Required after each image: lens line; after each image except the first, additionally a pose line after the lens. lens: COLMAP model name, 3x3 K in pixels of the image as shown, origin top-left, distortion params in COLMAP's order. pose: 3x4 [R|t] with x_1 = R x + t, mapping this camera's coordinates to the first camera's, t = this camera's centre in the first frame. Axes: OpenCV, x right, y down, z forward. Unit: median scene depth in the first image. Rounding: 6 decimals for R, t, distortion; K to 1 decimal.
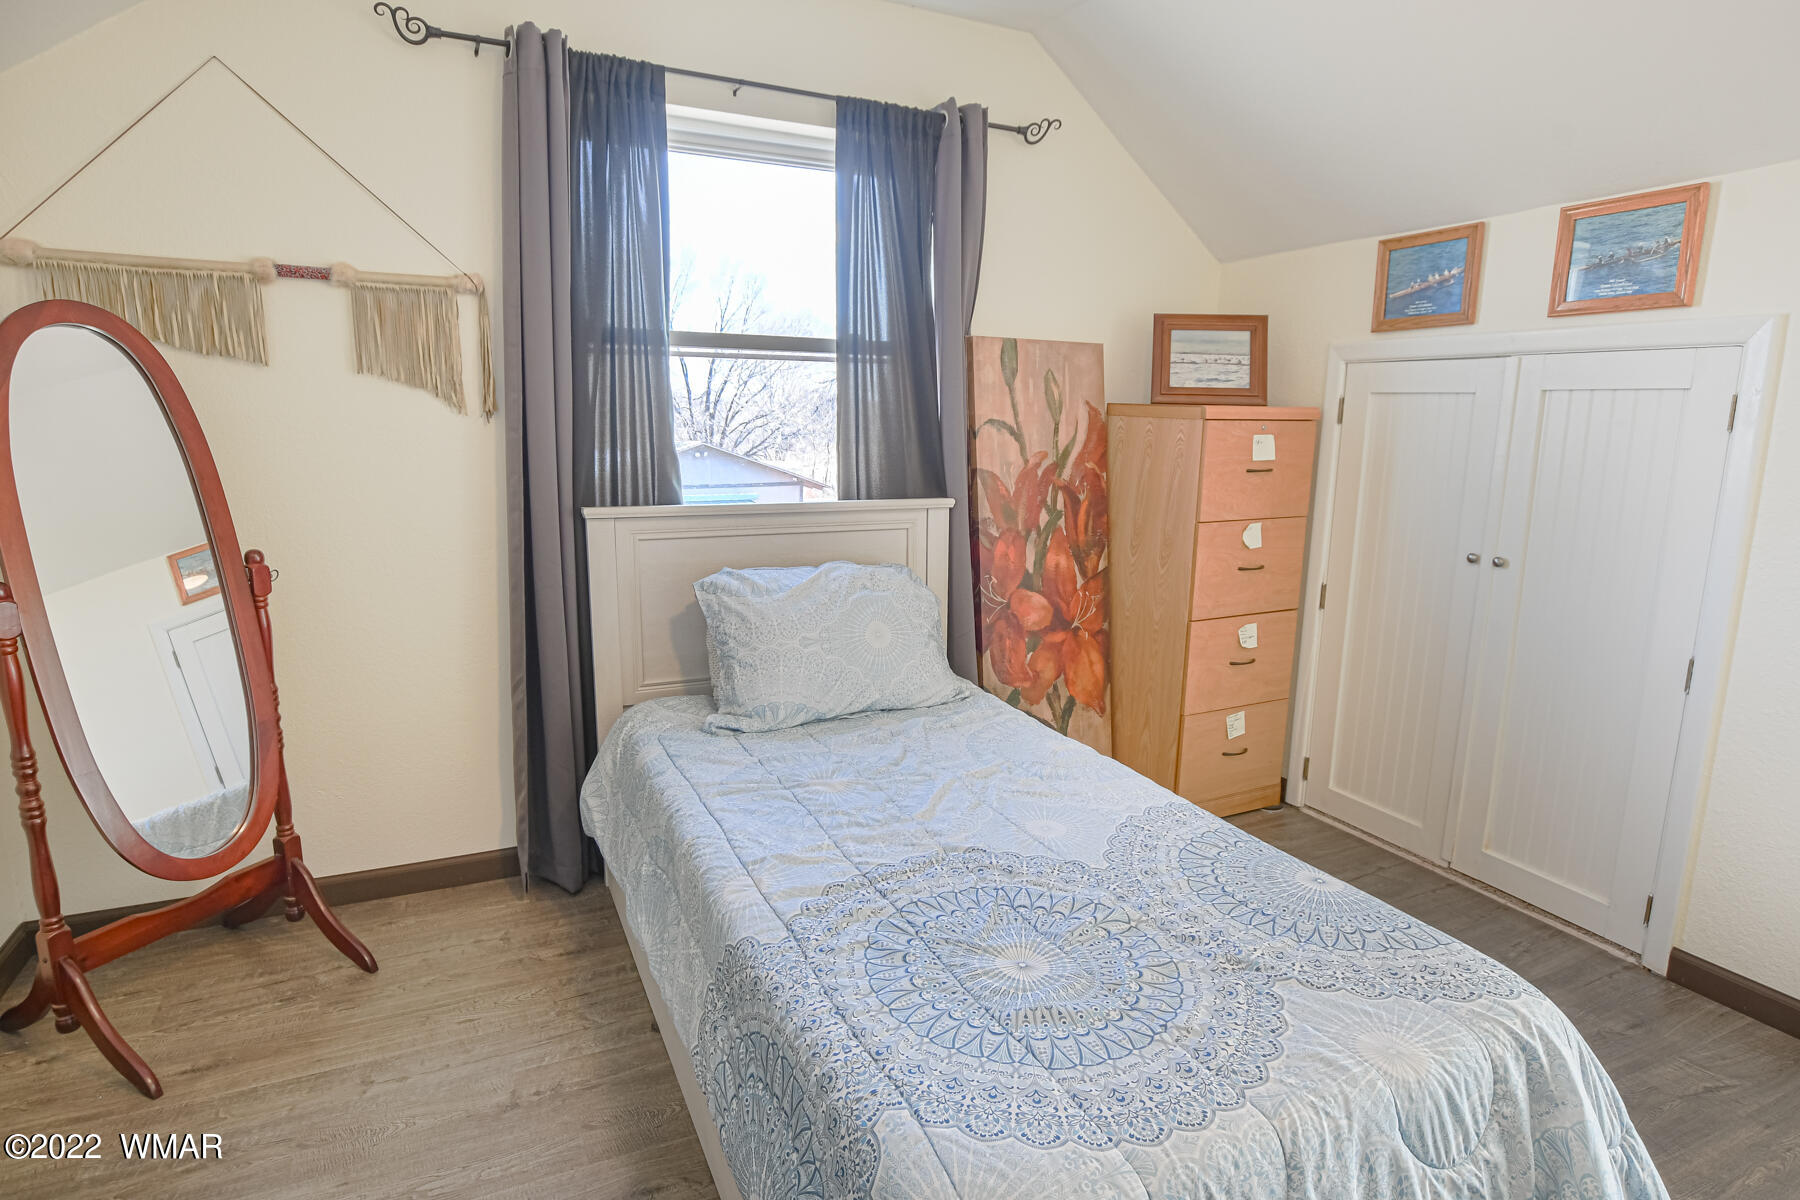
lens RADIAL K [[957.9, 0, 900.0], [0, 957.9, 600.0], [0, 0, 1]] dist [-0.015228, 0.001682]
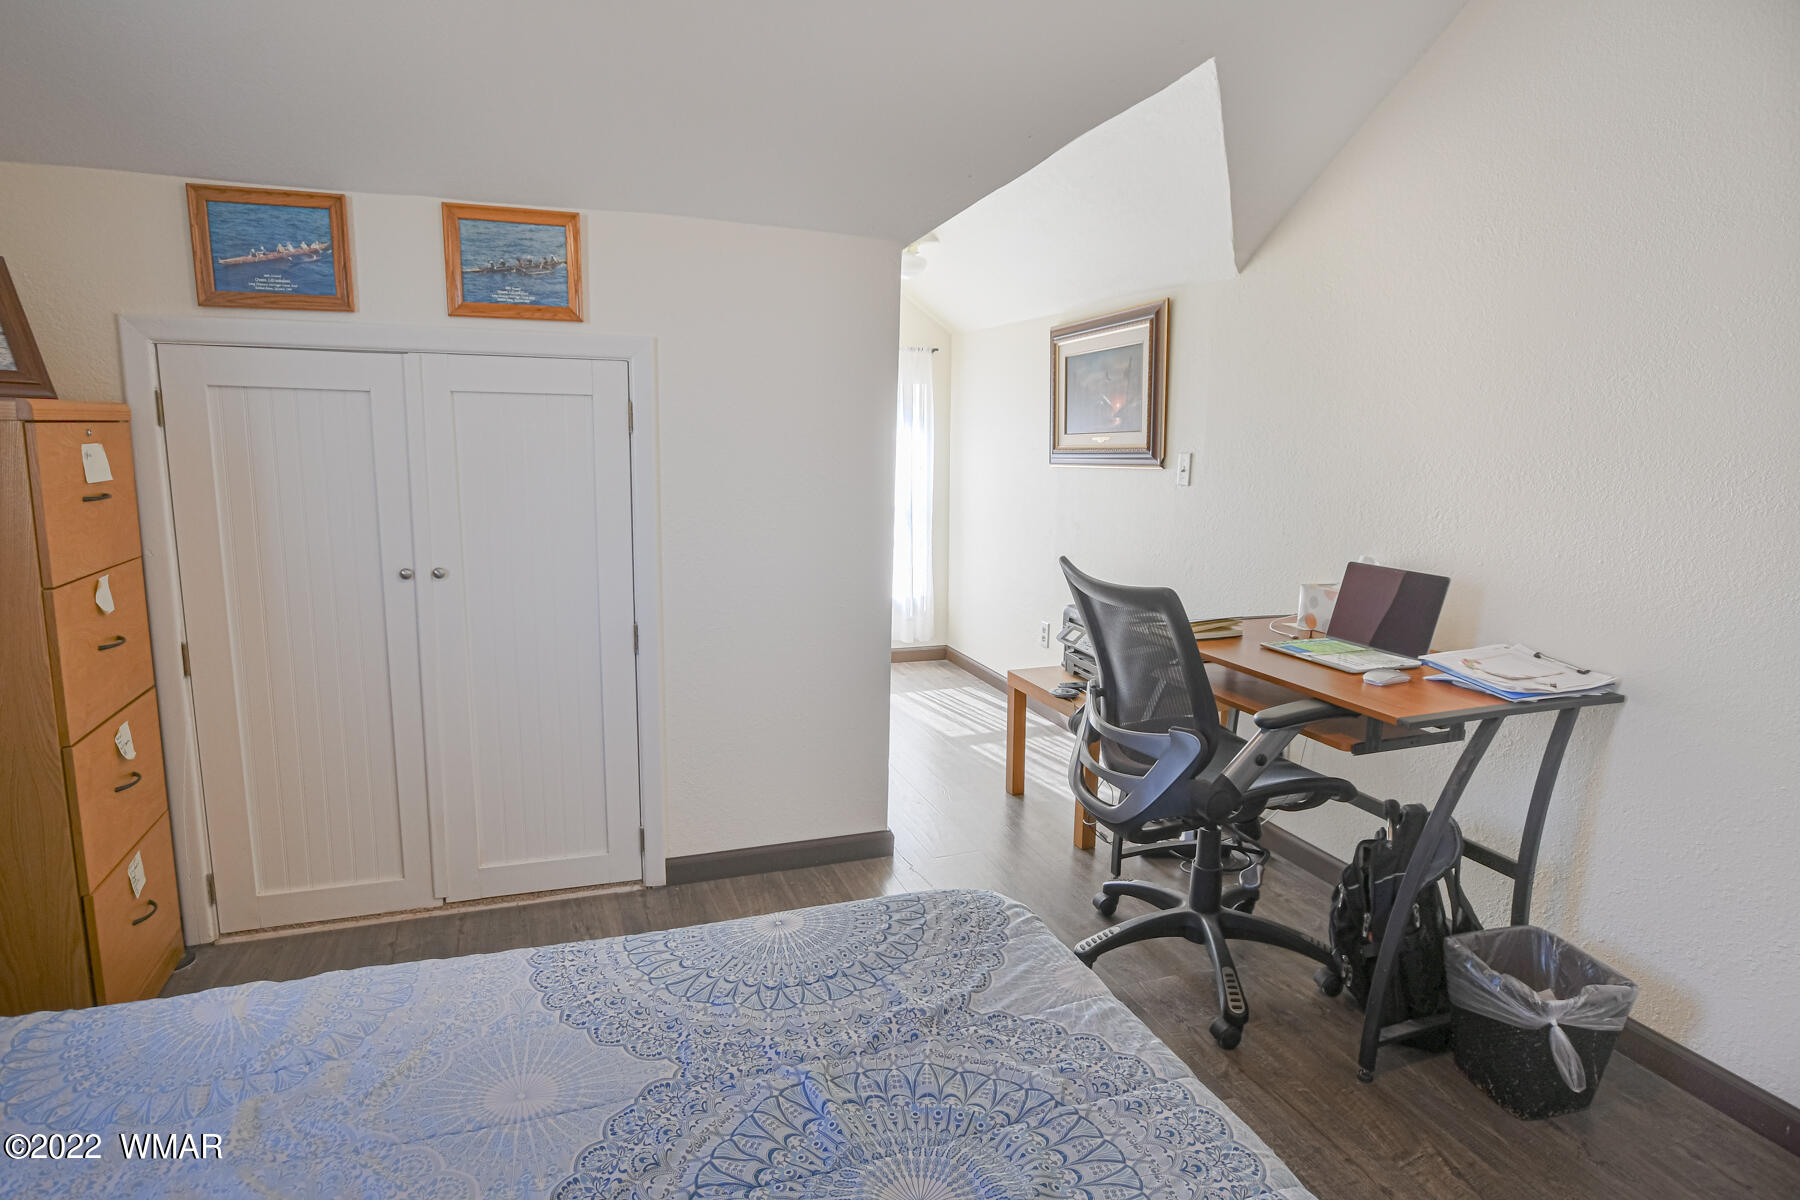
lens RADIAL K [[957.9, 0, 900.0], [0, 957.9, 600.0], [0, 0, 1]] dist [-0.015228, 0.001682]
pose [[0.119555, -0.182907, 0.975834, -0.232846], [0.172358, 0.971783, 0.161031, -0.083455], [-0.977752, 0.148941, 0.147707, 0.402261]]
